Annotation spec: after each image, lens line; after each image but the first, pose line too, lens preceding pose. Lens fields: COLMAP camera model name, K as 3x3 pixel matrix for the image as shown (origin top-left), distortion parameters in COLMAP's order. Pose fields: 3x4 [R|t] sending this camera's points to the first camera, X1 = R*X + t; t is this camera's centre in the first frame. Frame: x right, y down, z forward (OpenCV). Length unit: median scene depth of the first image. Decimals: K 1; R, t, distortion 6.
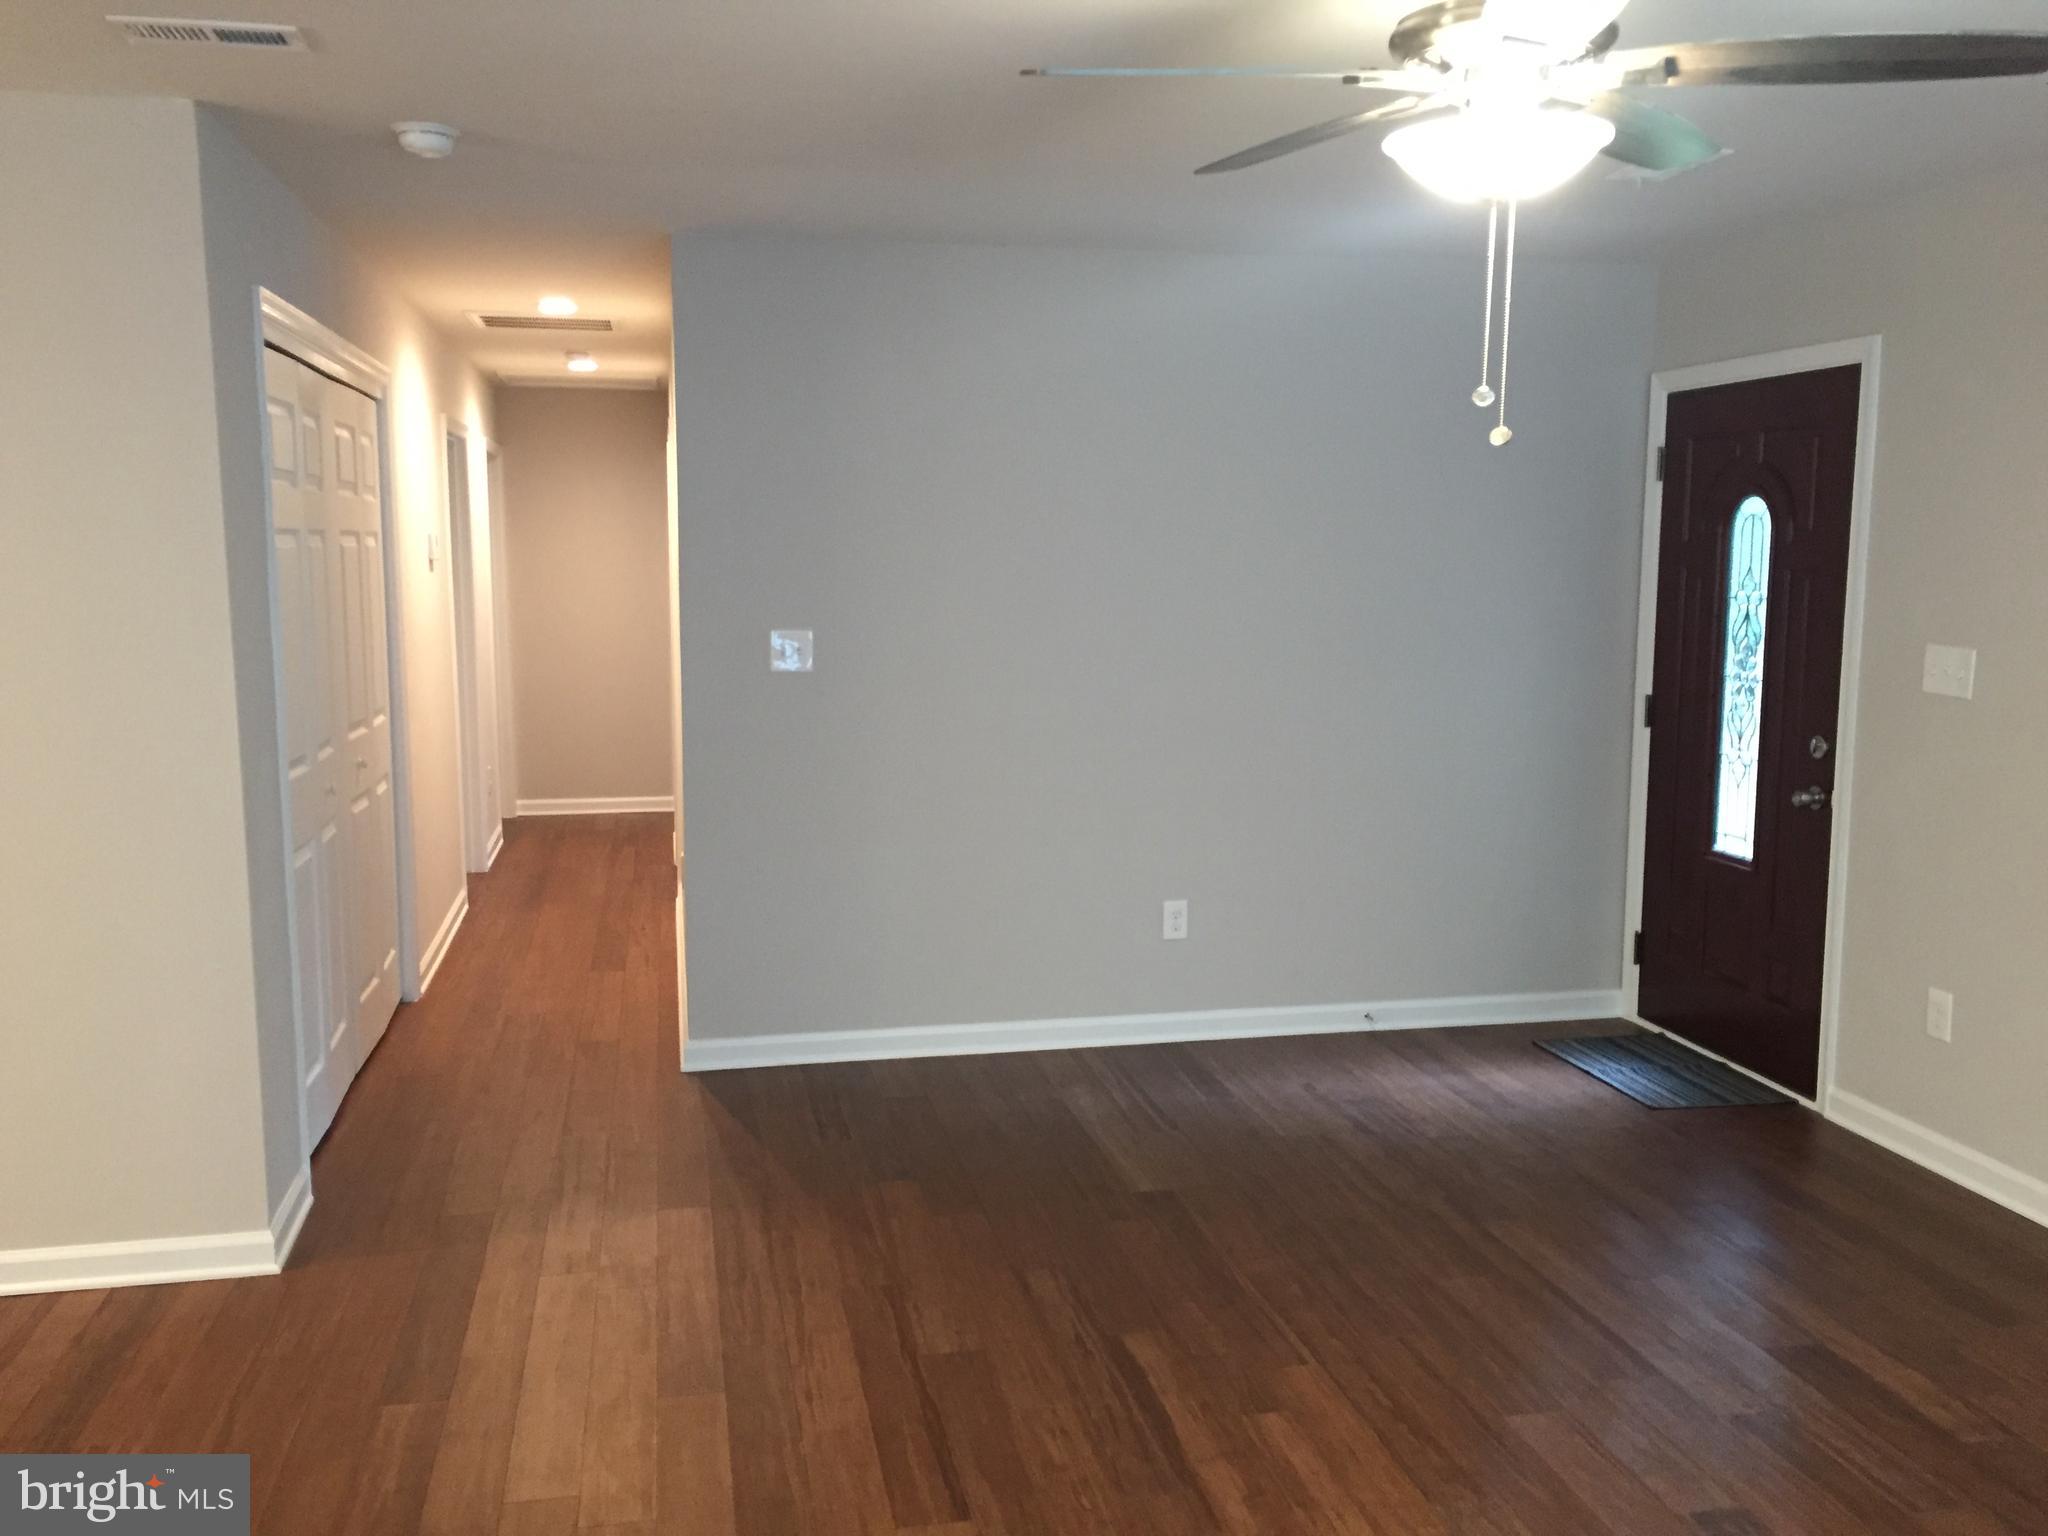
lens RADIAL K [[1736.5, 0, 1022.7], [0, 1736.5, 769.2], [0, 0, 1]] dist [0.072808, -0.104256]
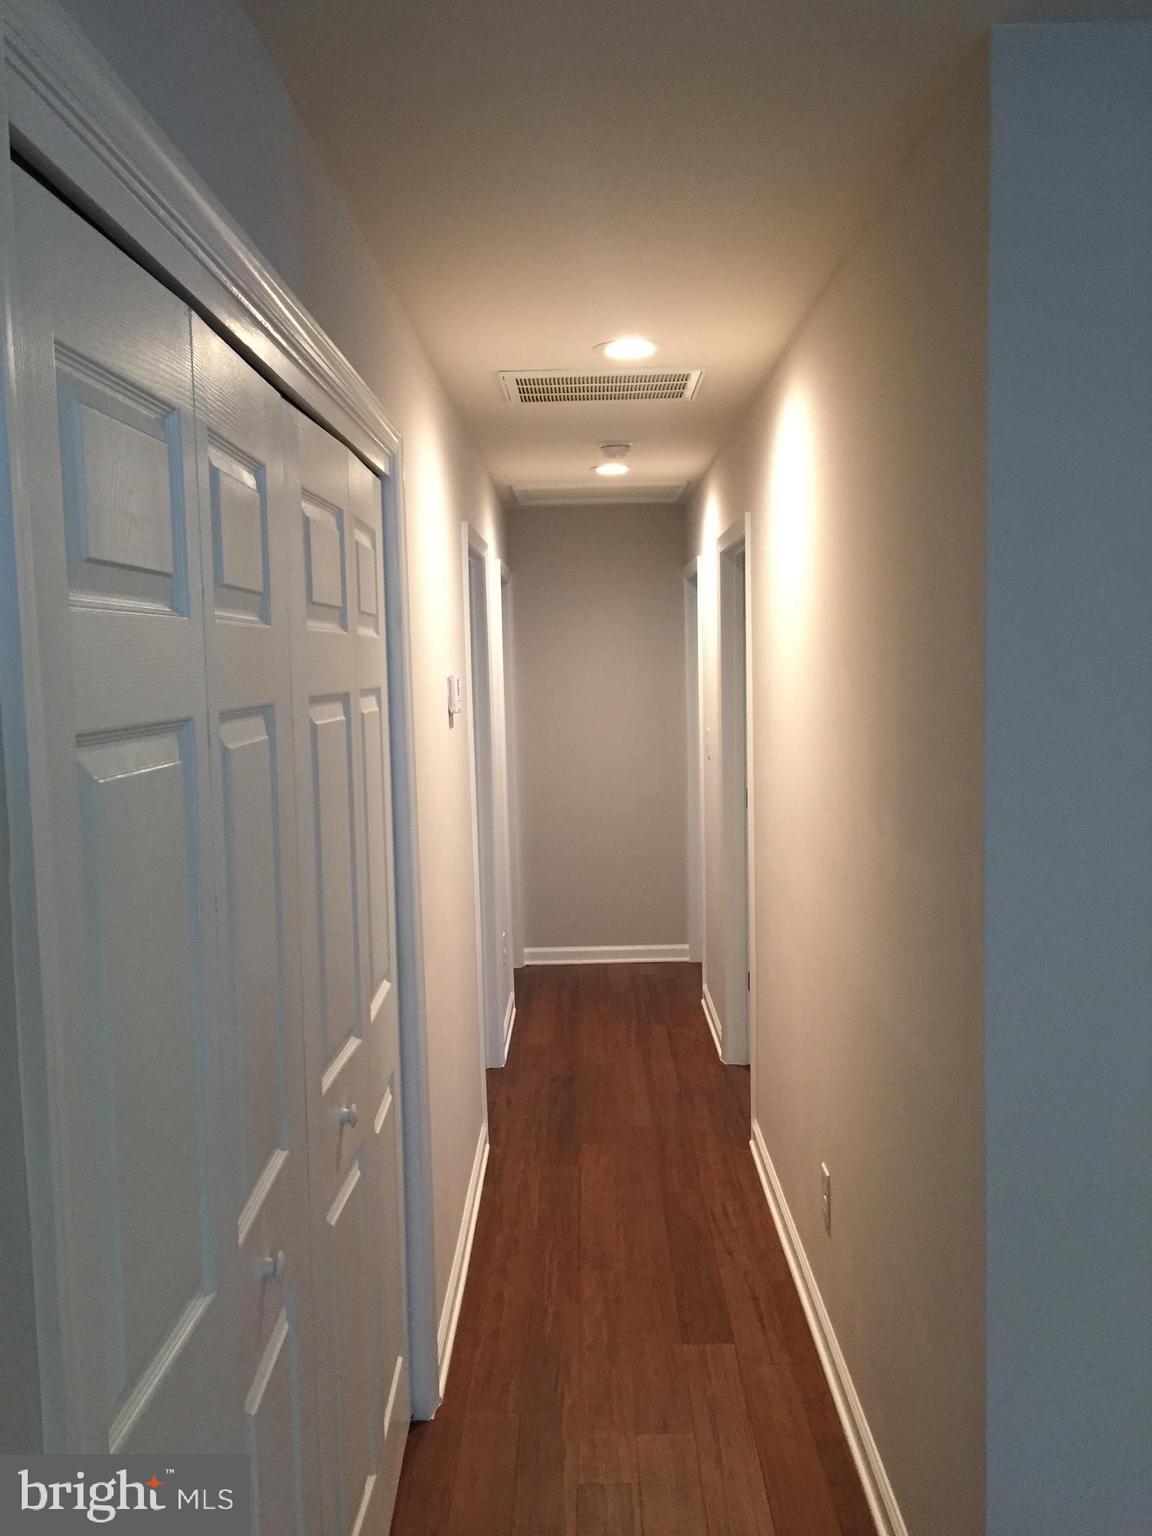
lens RADIAL K [[1302.4, 0, 577.5], [0, 1302.4, 764.5], [0, 0, 1]] dist [0.072808, -0.104256]
pose [[0.977895, -0.008836, -0.208910, -0.186671], [-0.000101, 0.999087, -0.042730, -0.080659], [0.209097, 0.041807, 0.977001, 0.516802]]
